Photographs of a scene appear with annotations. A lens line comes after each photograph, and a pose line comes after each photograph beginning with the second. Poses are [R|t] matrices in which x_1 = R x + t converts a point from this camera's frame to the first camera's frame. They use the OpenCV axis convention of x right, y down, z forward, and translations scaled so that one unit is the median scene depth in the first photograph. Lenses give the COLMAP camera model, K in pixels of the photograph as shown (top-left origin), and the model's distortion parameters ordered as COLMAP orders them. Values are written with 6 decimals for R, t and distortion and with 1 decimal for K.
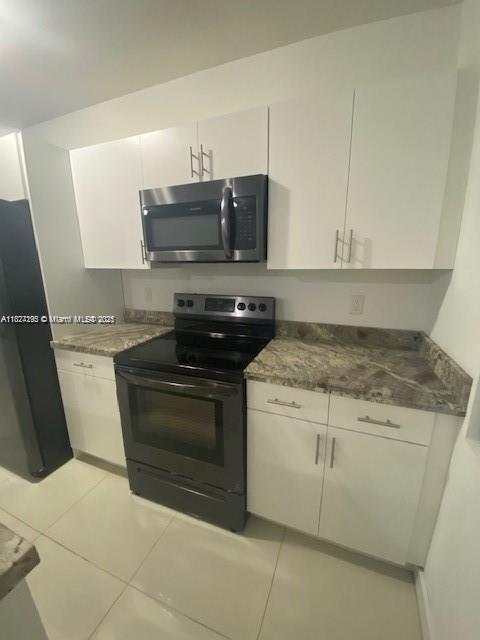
lens RADIAL K [[255.3, 0, 240.0], [0, 255.3, 320.0], [0, 0, 1]] dist [0.001491, -0.000148]
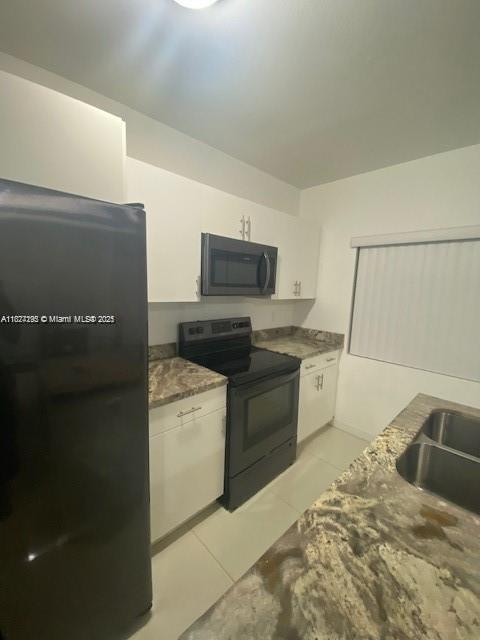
lens RADIAL K [[255.4, 0, 241.6], [0, 255.4, 314.8], [0, 0, 1]] dist [0.000998, -0.012785]
pose [[0.420241, -0.081816, 0.903716, -1.364262], [0.162445, 0.986621, 0.013782, -0.141690], [-0.892753, 0.141013, 0.427910, 0.426088]]
